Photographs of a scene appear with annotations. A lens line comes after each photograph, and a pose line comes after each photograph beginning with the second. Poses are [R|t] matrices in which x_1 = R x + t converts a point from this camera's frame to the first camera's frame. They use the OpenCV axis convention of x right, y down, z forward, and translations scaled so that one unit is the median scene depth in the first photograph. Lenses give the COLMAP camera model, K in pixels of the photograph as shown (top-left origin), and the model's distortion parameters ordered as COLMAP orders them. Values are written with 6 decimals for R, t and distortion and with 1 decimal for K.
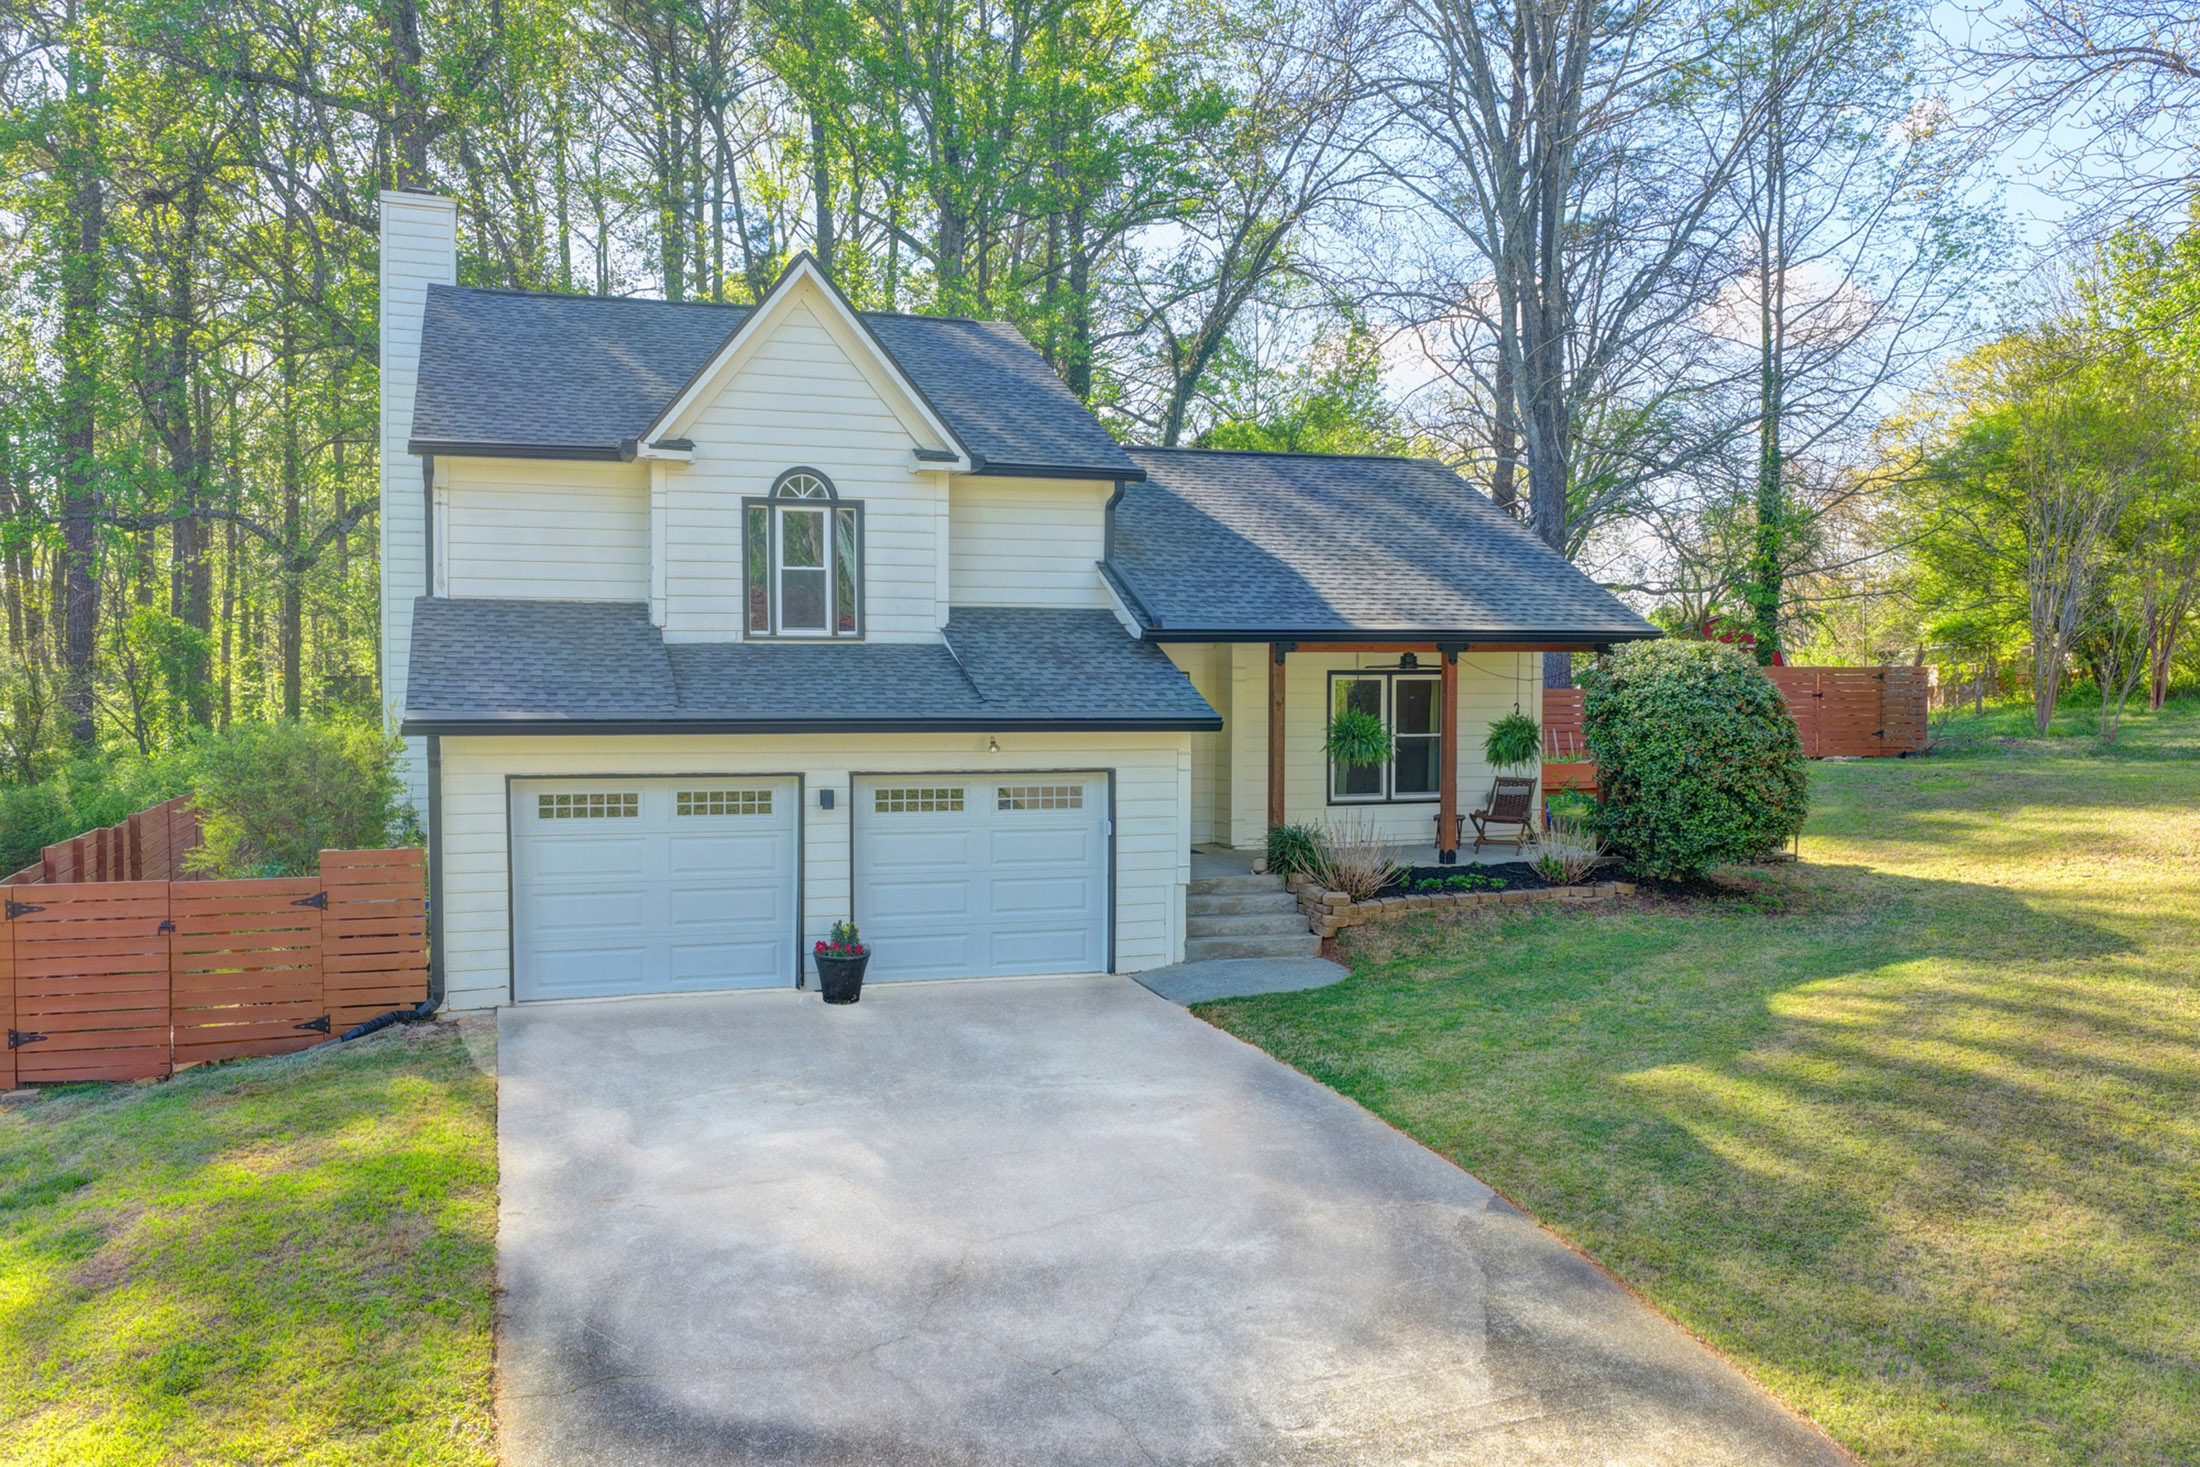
lens RADIAL K [[1828.7, 0, 1101.7], [0, 1828.7, 735.9], [0, 0, 1]] dist [-0.016261, 0.043321]
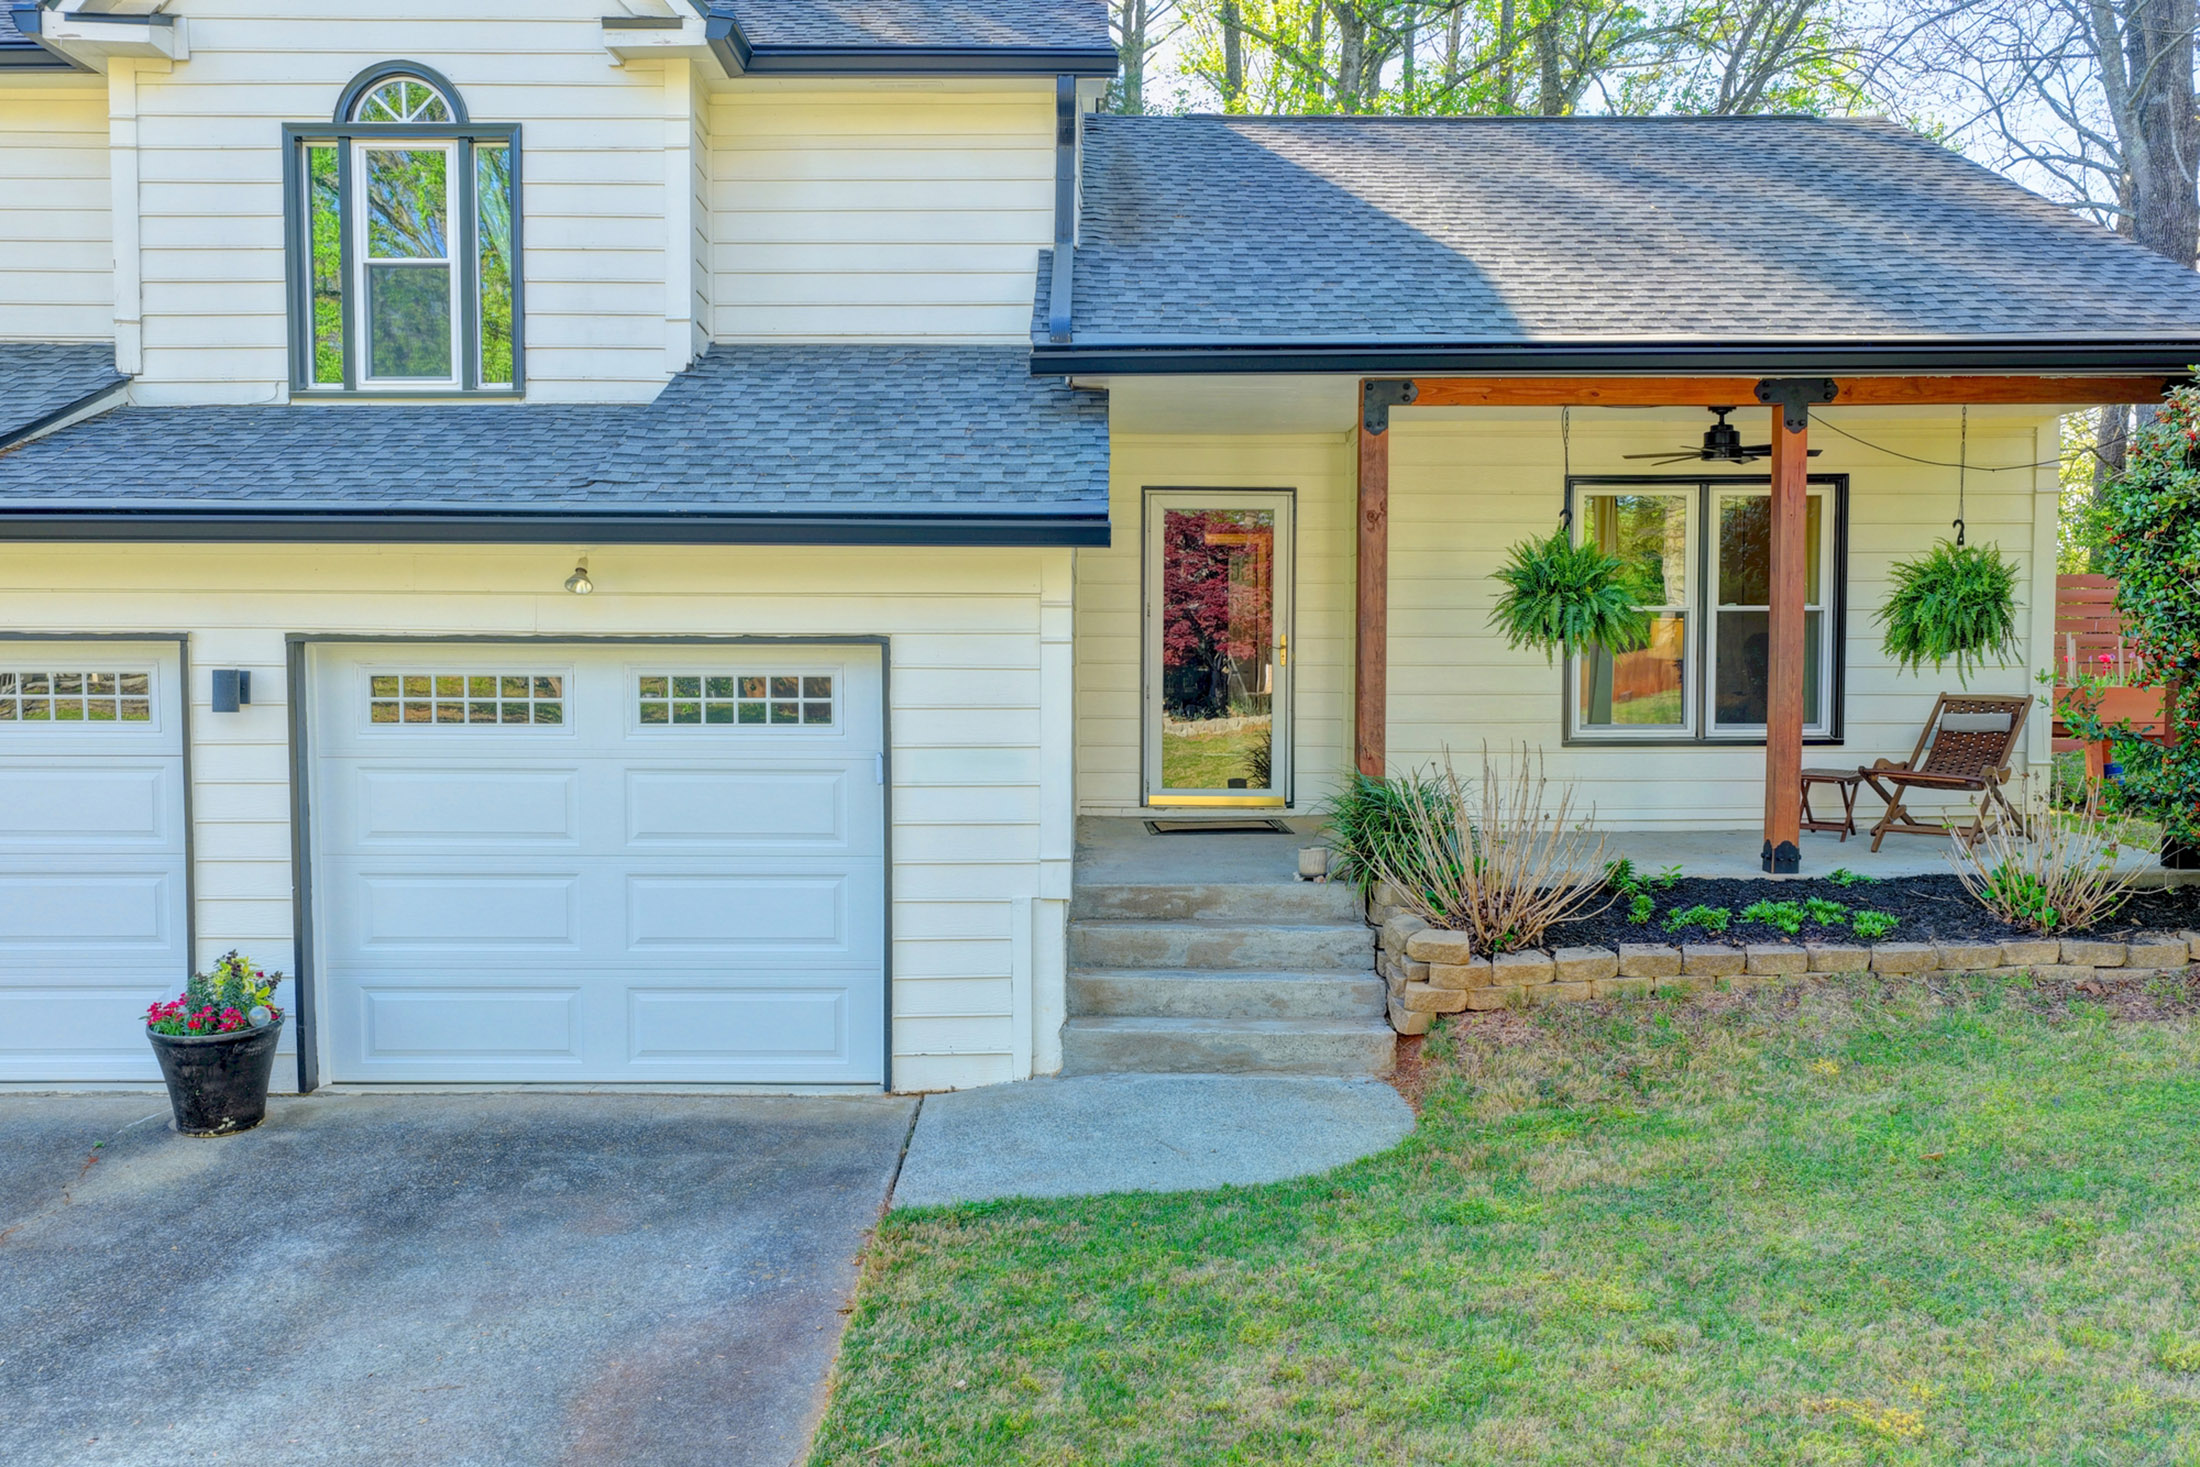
lens RADIAL K [[1828.7, 0, 1101.7], [0, 1828.7, 735.9], [0, 0, 1]] dist [-0.016261, 0.043321]
pose [[0.948224, 0.014242, -0.317283, 0.191643], [-0.009481, 0.999818, 0.016543, 0.033145], [0.317461, -0.012678, 0.948187, 0.570263]]
